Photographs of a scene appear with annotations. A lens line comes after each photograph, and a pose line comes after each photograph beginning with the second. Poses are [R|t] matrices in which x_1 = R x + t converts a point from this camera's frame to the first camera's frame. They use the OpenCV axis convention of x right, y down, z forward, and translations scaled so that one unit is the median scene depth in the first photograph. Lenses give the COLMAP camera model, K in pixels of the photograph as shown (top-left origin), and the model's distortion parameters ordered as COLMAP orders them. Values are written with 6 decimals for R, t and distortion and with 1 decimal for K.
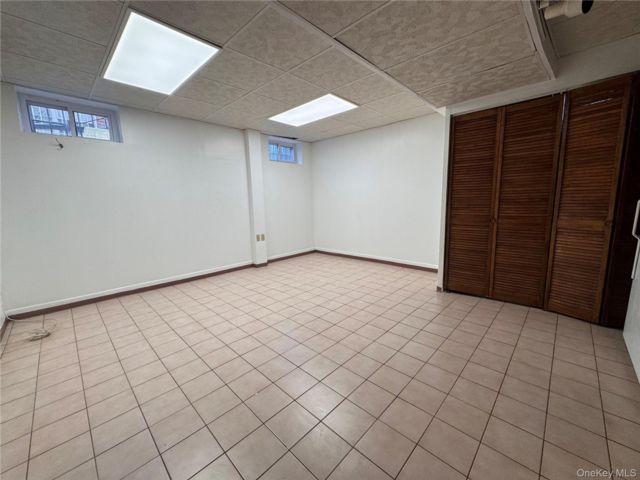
lens RADIAL K [[254.9, 0, 315.7], [0, 254.9, 237.6], [0, 0, 1]] dist [-0.001638, 0.000437]
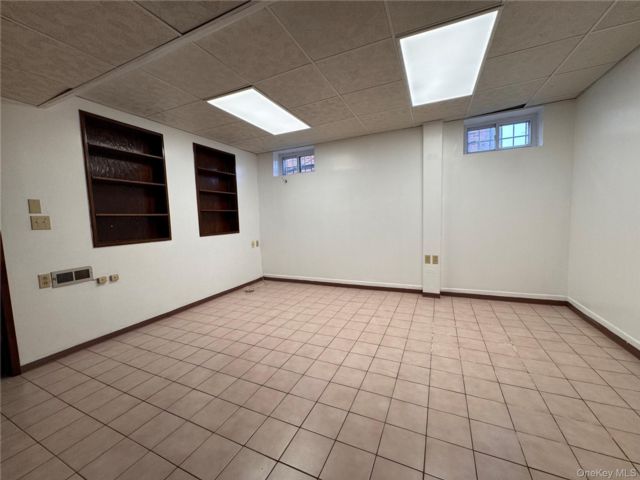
lens RADIAL K [[254.9, 0, 319.8], [0, 254.9, 238.9], [0, 0, 1]] dist [-0.001638, 0.000437]
pose [[0.335356, 0.096755, -0.937110, 0.563926], [-0.101855, 0.992605, 0.066034, -0.113651], [0.936569, 0.073304, 0.342731, 0.607566]]
